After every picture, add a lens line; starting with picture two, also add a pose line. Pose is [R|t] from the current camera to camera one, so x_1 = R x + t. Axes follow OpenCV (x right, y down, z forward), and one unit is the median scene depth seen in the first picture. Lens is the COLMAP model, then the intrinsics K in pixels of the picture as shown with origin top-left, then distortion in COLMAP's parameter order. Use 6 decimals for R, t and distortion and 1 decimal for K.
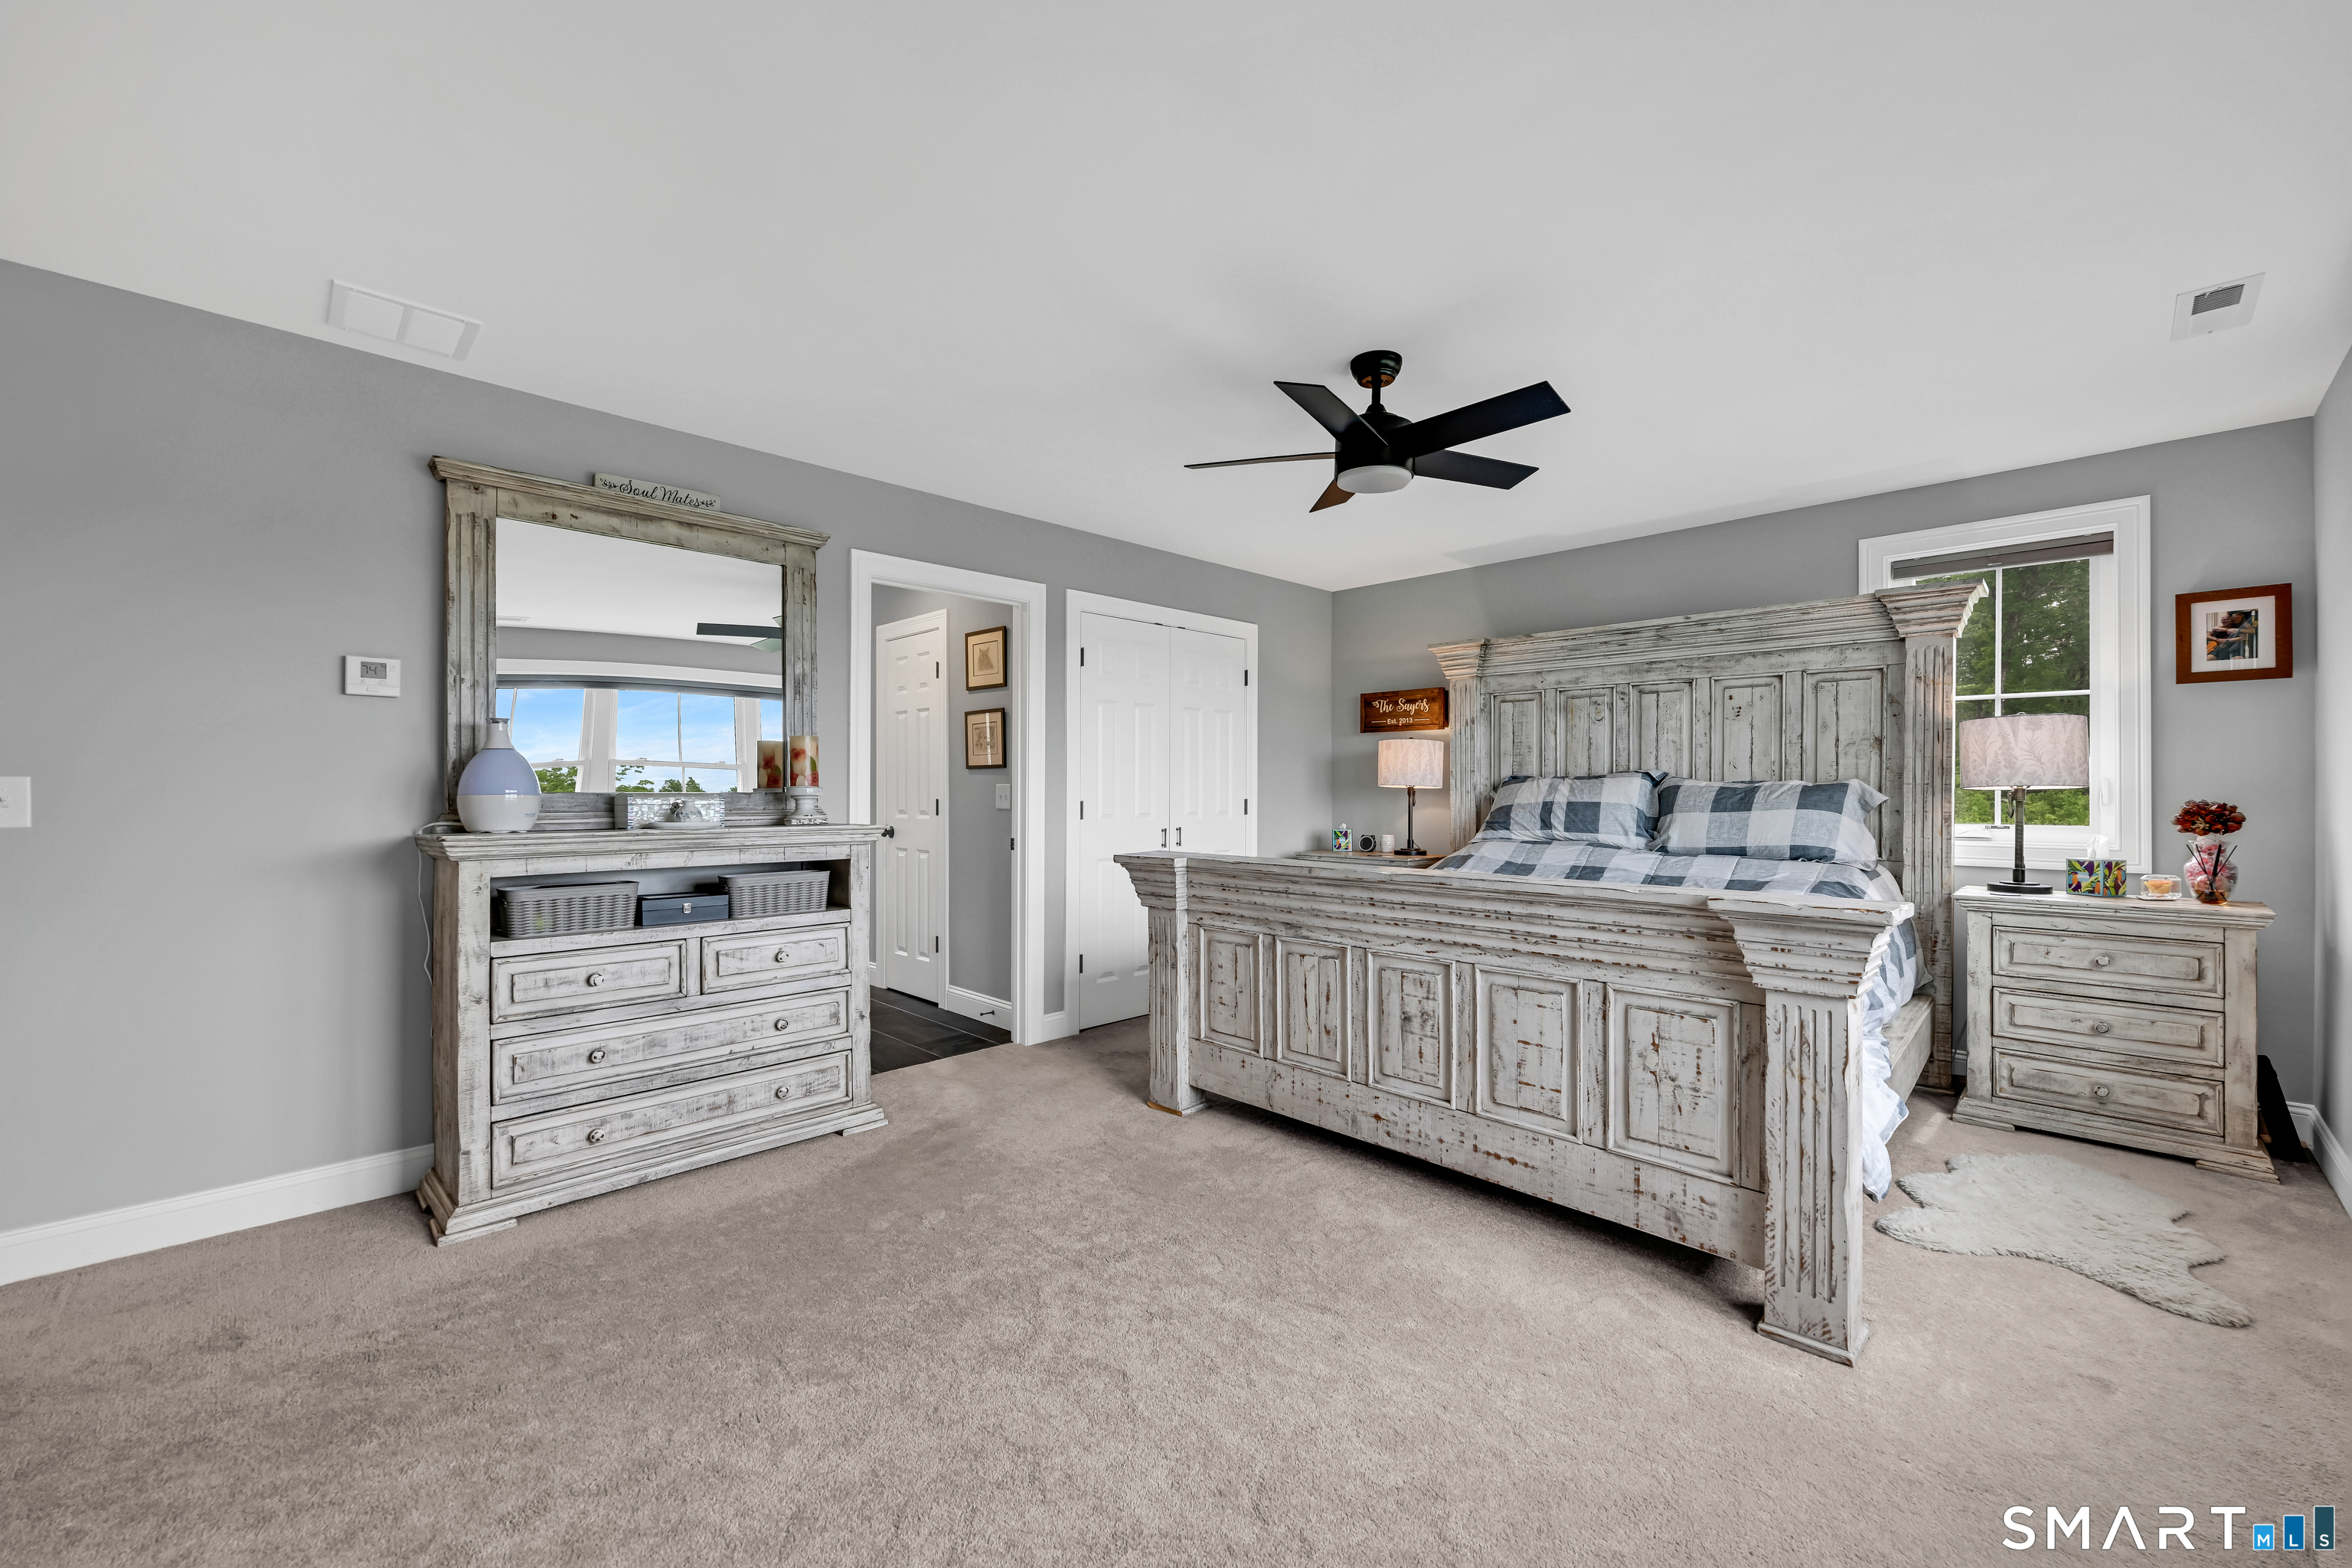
lens RADIAL K [[946.3, 0, 1176.1], [0, 946.3, 786.9], [0, 0, 1]] dist [-0.002938, 0.001021]
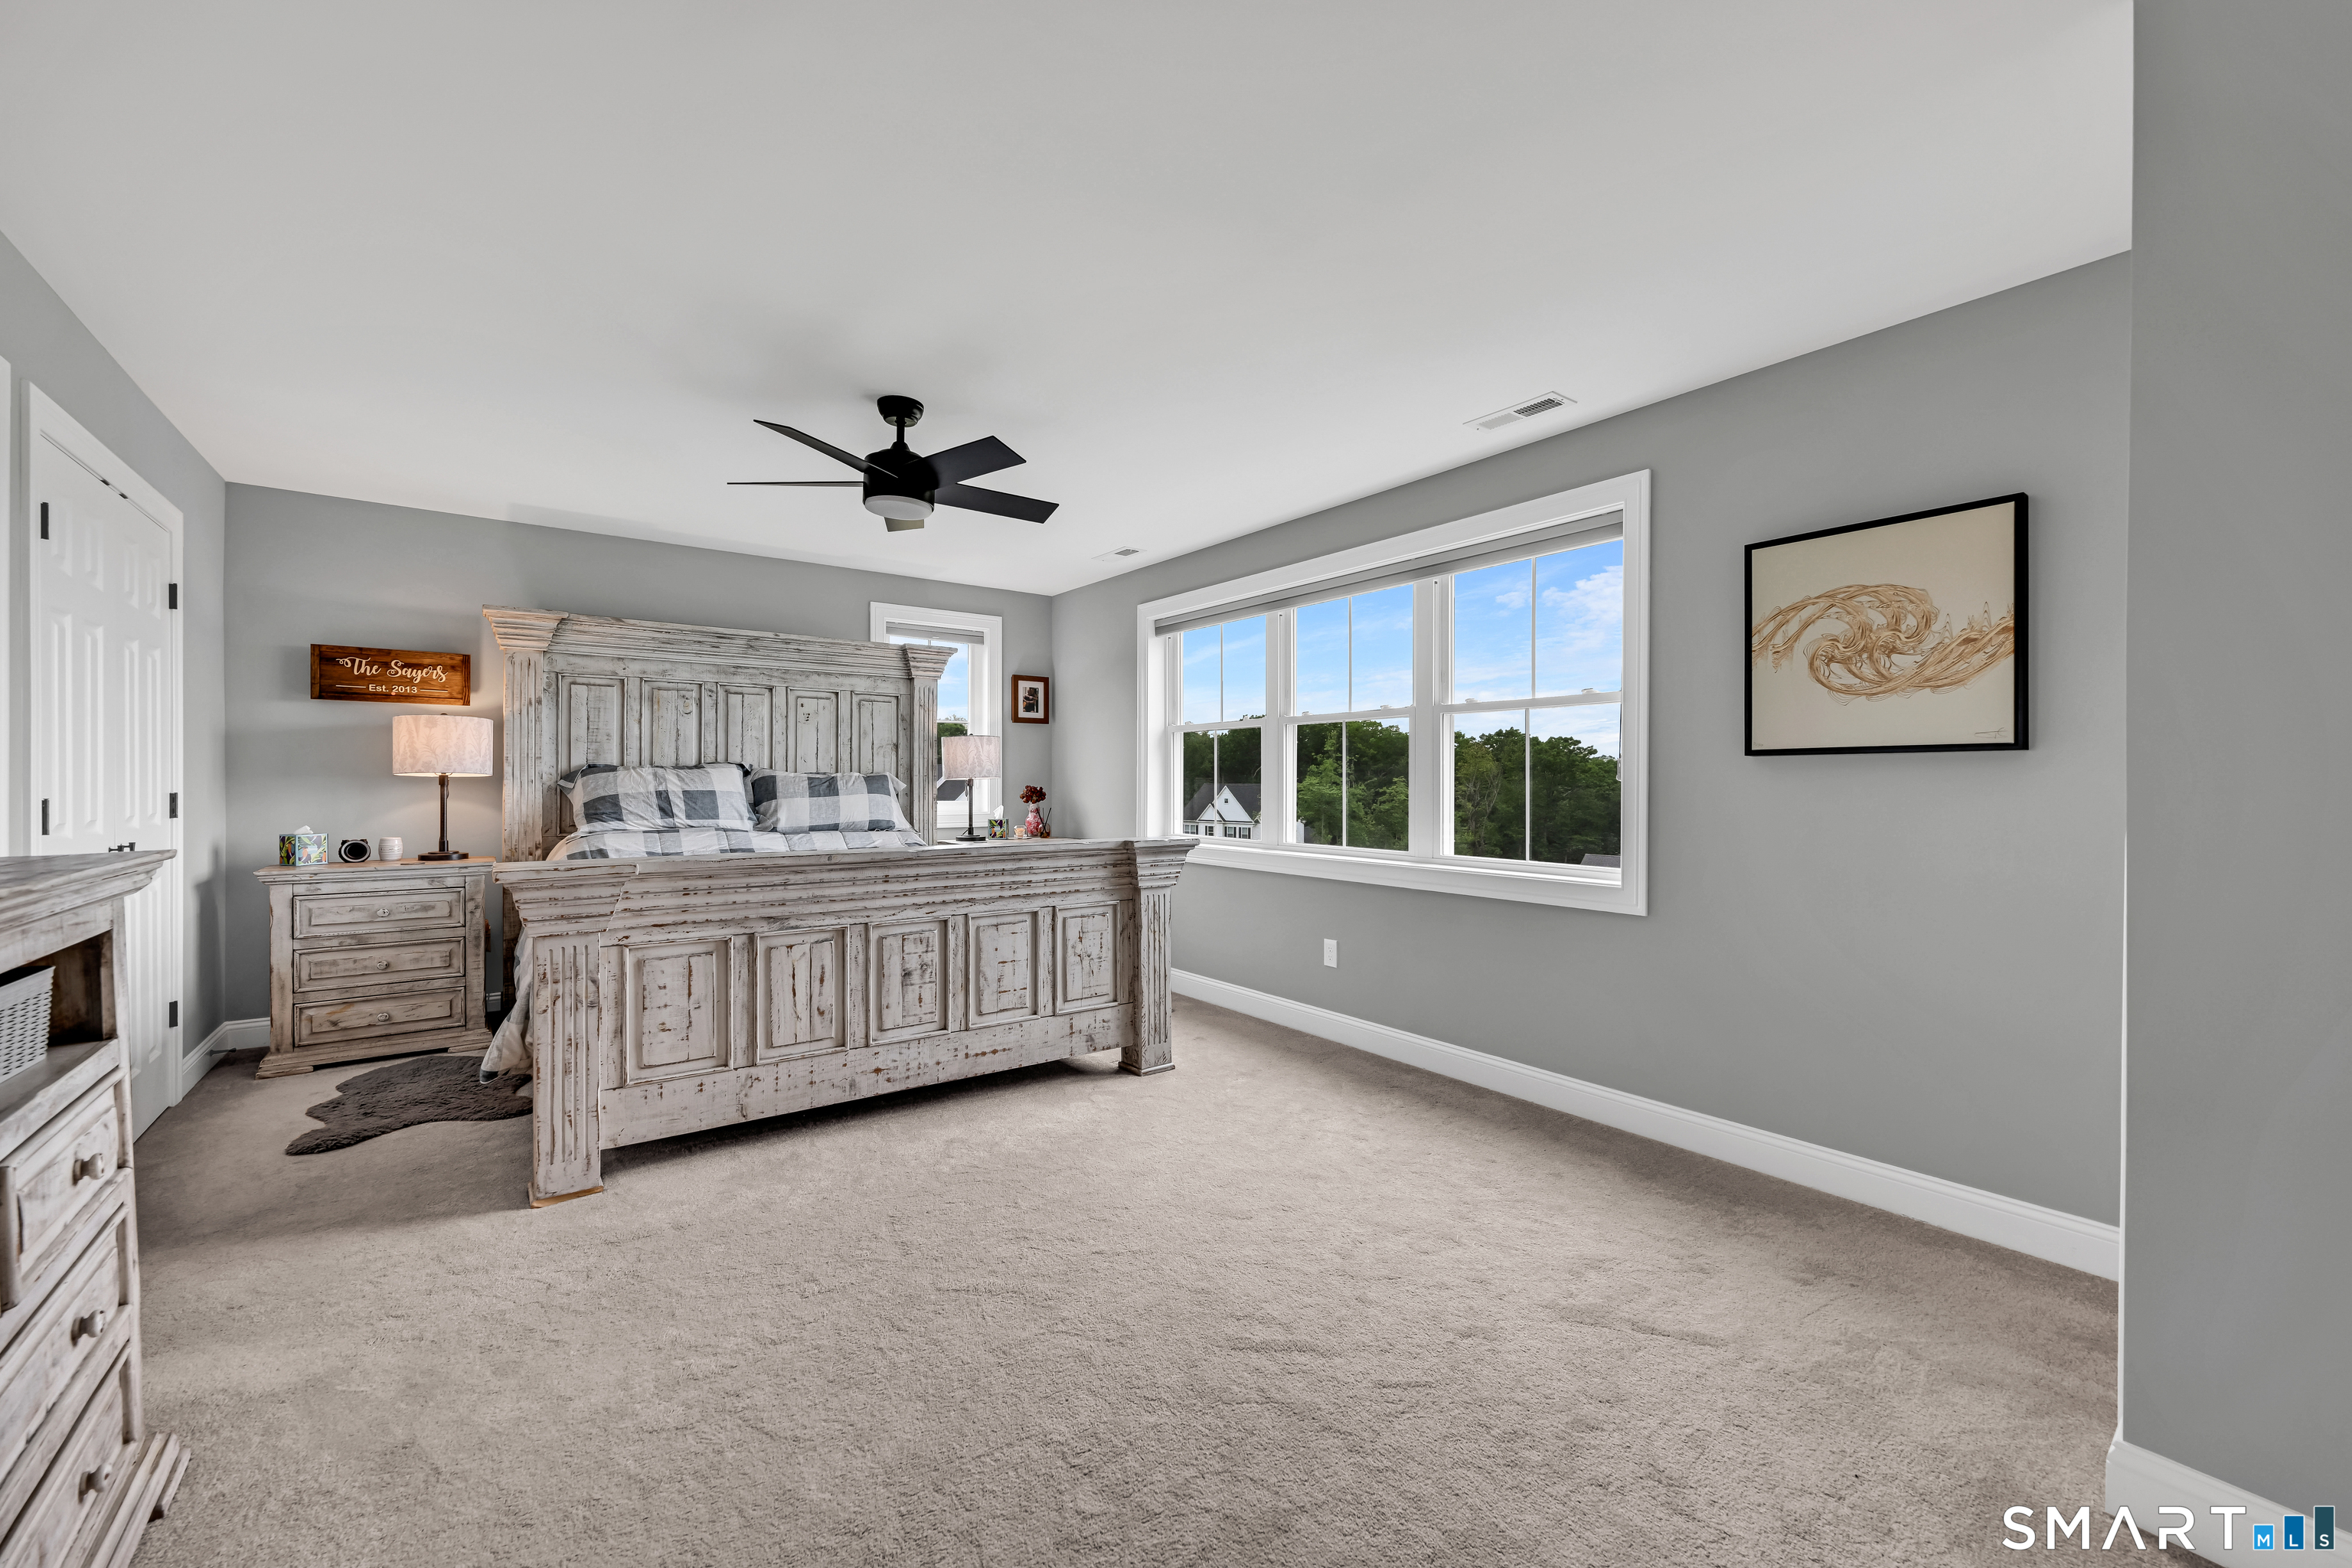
lens RADIAL K [[946.3, 0, 1195.1], [0, 946.3, 789.0], [0, 0, 1]] dist [-0.002938, 0.001021]
pose [[0.110825, -0.009378, 0.993796, -0.743044], [-0.005586, 0.999934, 0.010059, 0.000509], [-0.993824, -0.006666, 0.110765, 0.432232]]
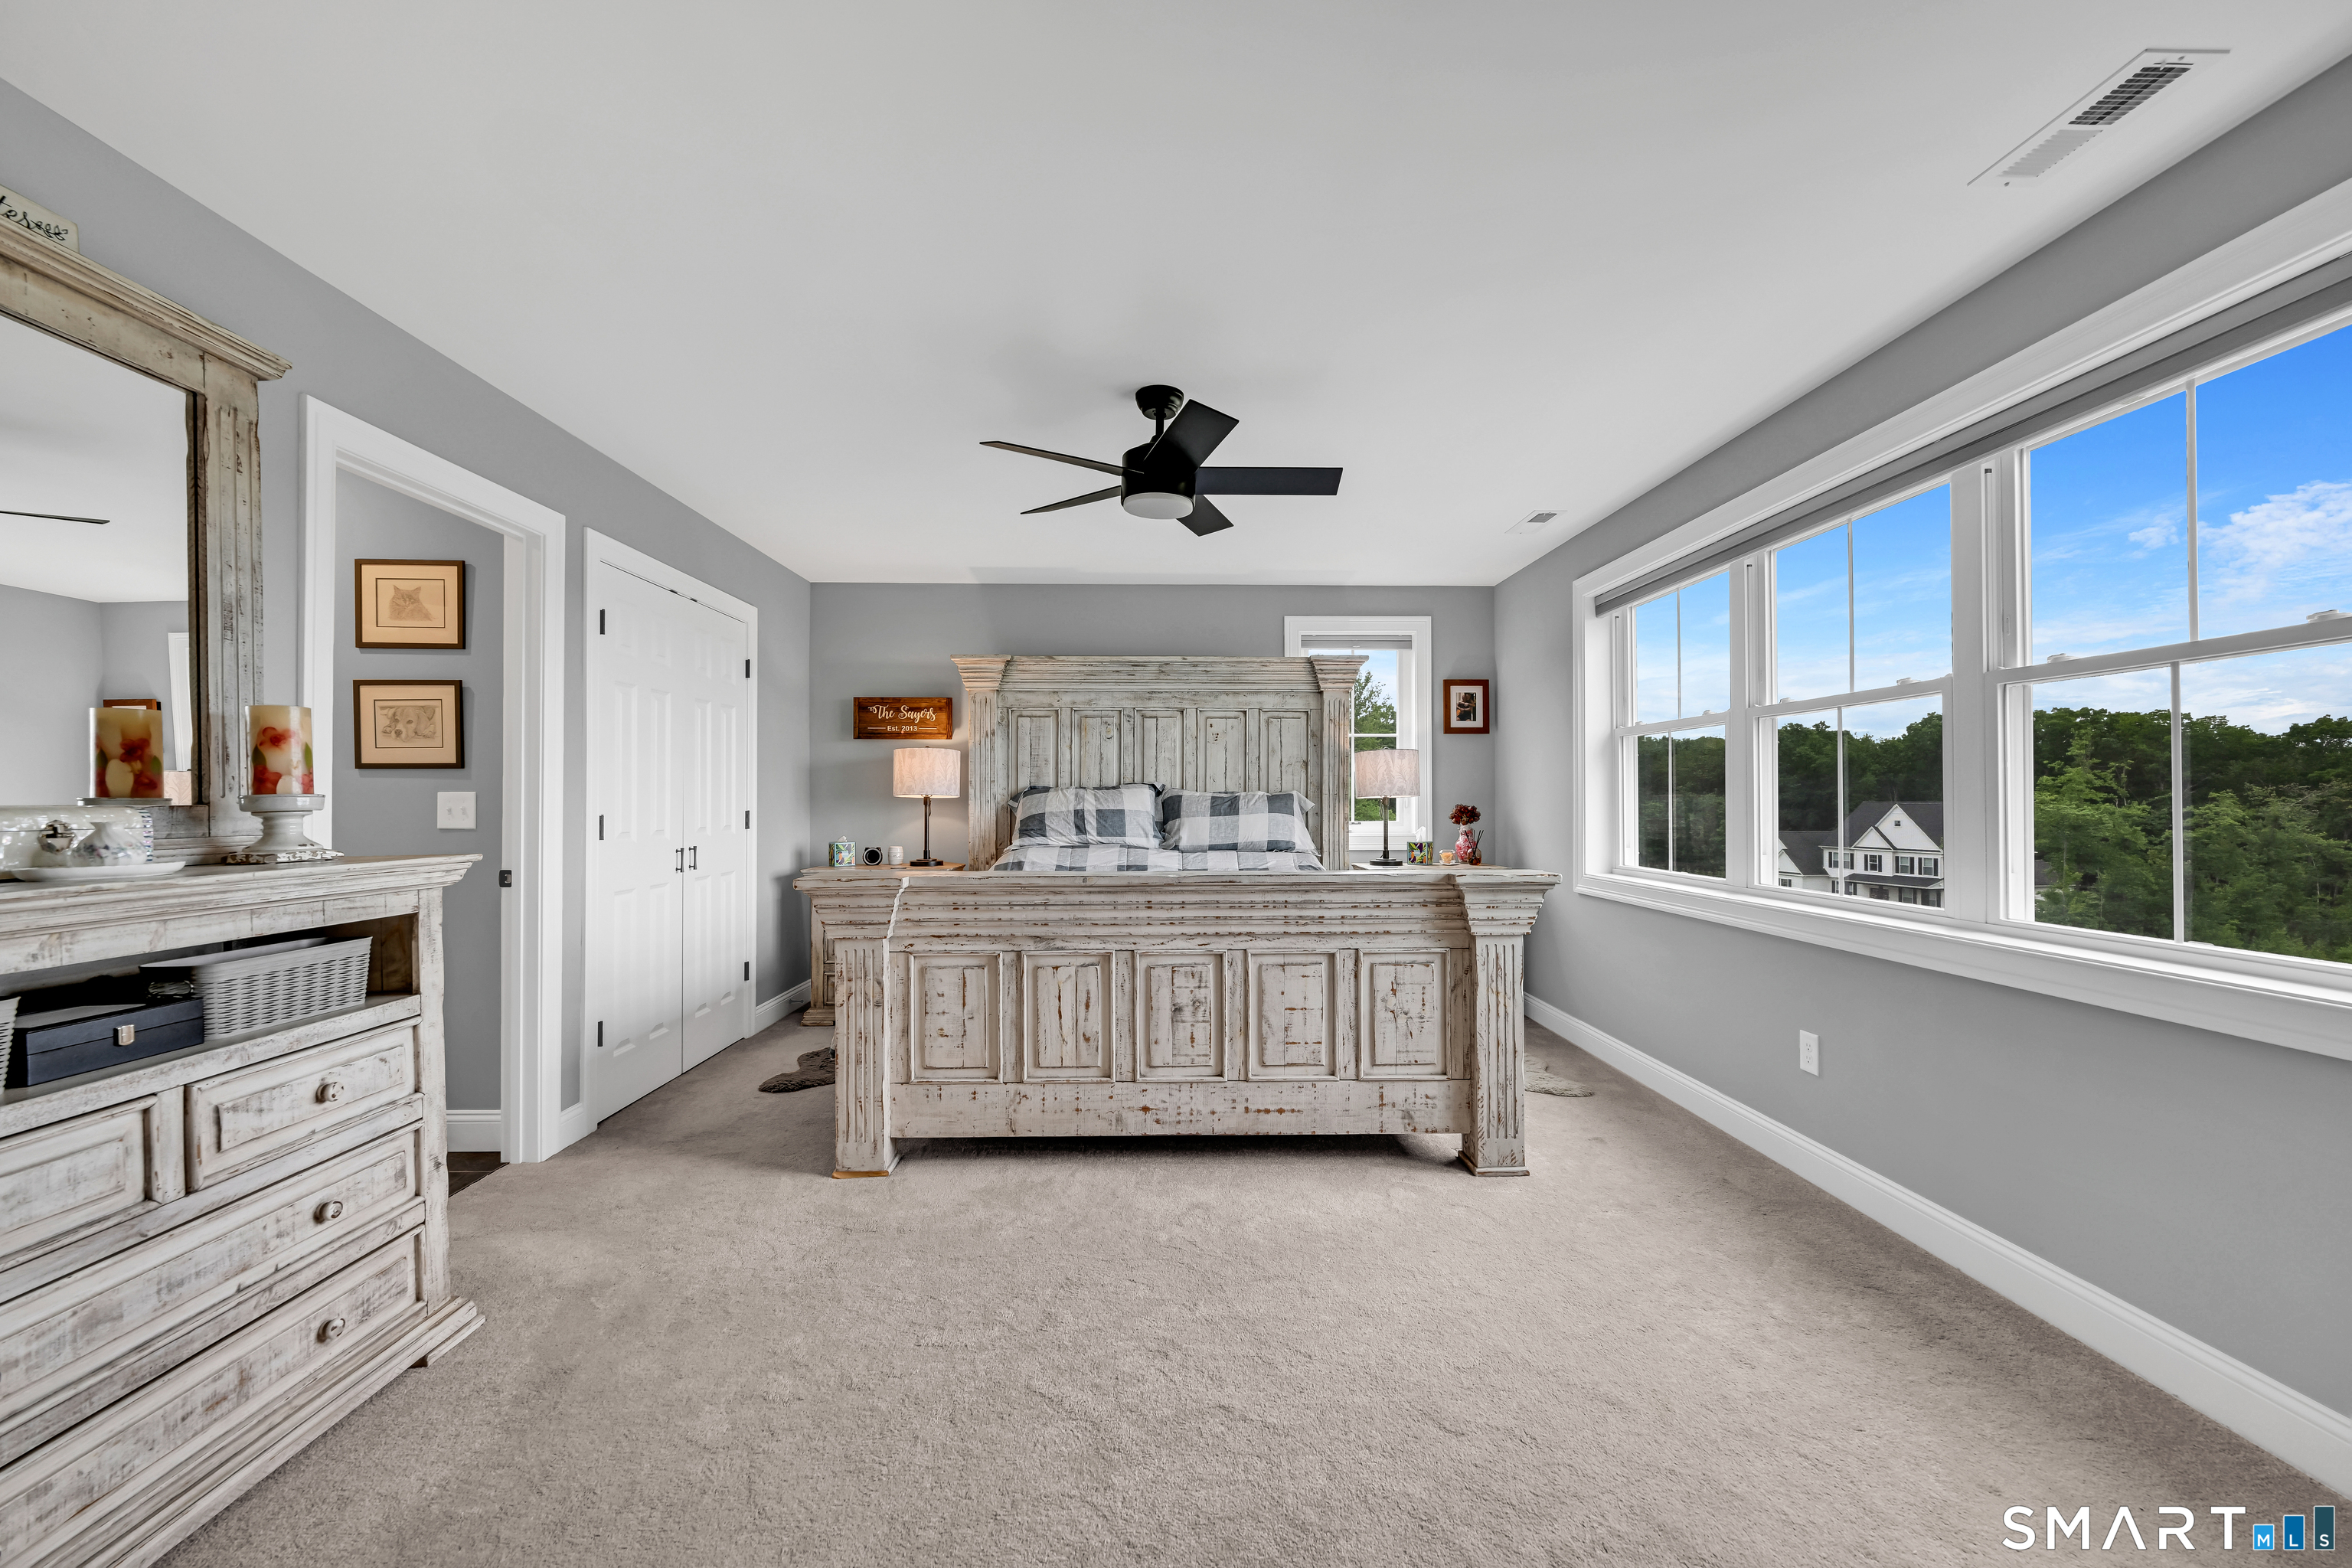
lens RADIAL K [[946.3, 0, 1177.7], [0, 946.3, 793.7], [0, 0, 1]] dist [-0.002938, 0.001021]
pose [[0.676395, 0.002325, 0.736535, -0.465560], [0.000754, 0.999992, -0.003849, 0.001658], [-0.736538, 0.003159, 0.676388, 0.223784]]
